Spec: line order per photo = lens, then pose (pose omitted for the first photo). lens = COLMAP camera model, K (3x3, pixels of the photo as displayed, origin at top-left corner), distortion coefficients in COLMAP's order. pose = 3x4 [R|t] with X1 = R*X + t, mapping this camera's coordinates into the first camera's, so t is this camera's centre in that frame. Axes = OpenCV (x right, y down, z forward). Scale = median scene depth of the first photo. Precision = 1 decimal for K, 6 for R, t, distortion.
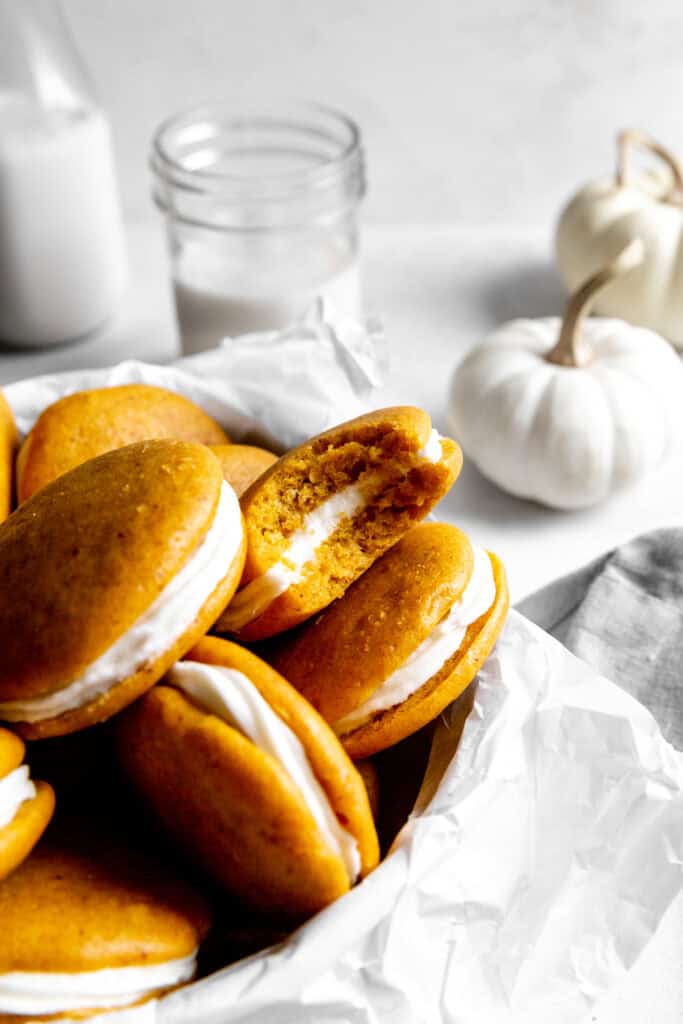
lens RADIAL K [[1376.0, 0, 341.5], [0, 1376.0, 512.0], [0, 0, 1]] dist [0.084873, 0.006717]
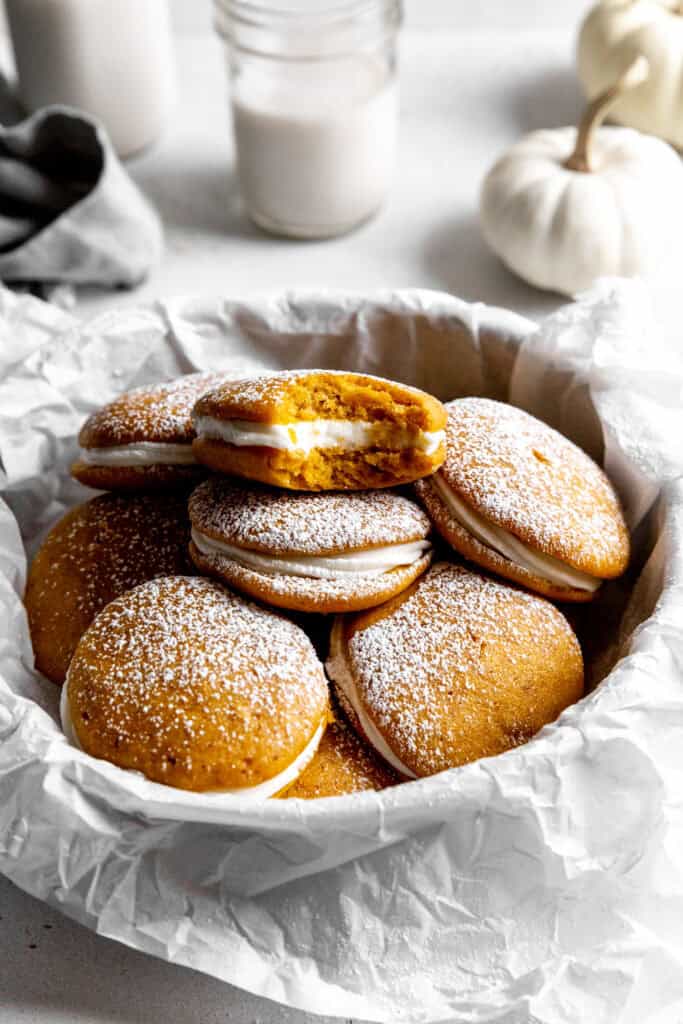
lens RADIAL K [[1862.6, 0, 341.5], [0, 1862.6, 512.0], [0, 0, 1]] dist [0.021130, 0.243906]
pose [[0.999760, -0.021742, 0.002651, -0.045302], [0.021447, 0.996311, 0.083092, 0.041822], [-0.004448, -0.083015, 0.996538, -0.556963]]
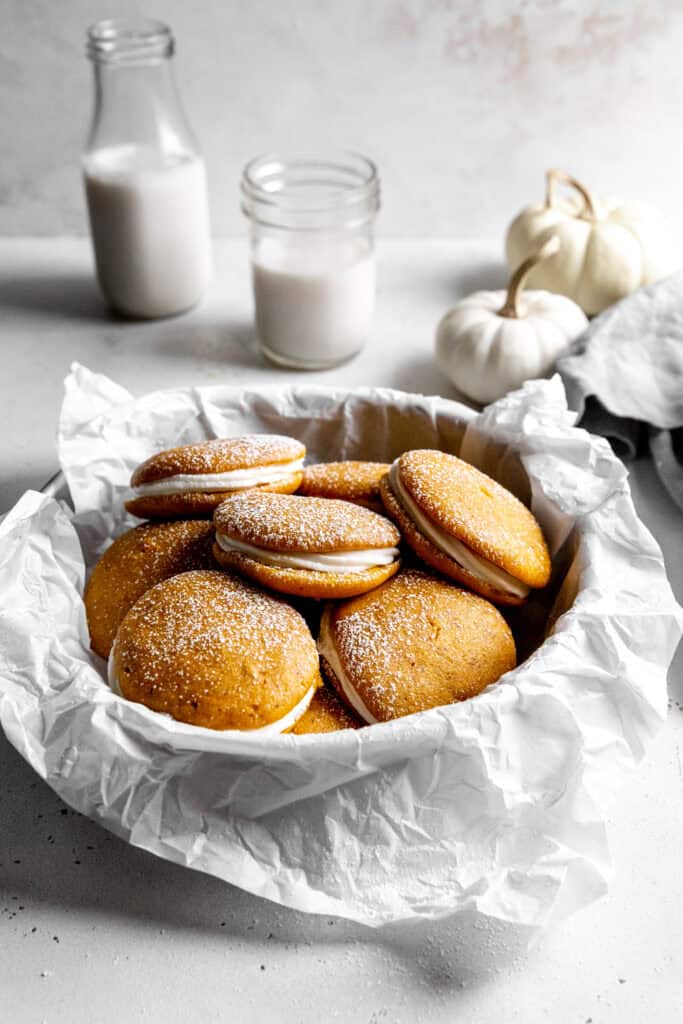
lens RADIAL K [[1340.5, 0, 341.5], [0, 1340.5, 512.0], [0, 0, 1]] dist [0.104305, -0.070200]
pose [[0.999864, -0.003733, 0.016038, -0.051172], [0.004396, 0.999129, -0.041489, 0.170782], [-0.015870, 0.041554, 0.999010, -0.486494]]
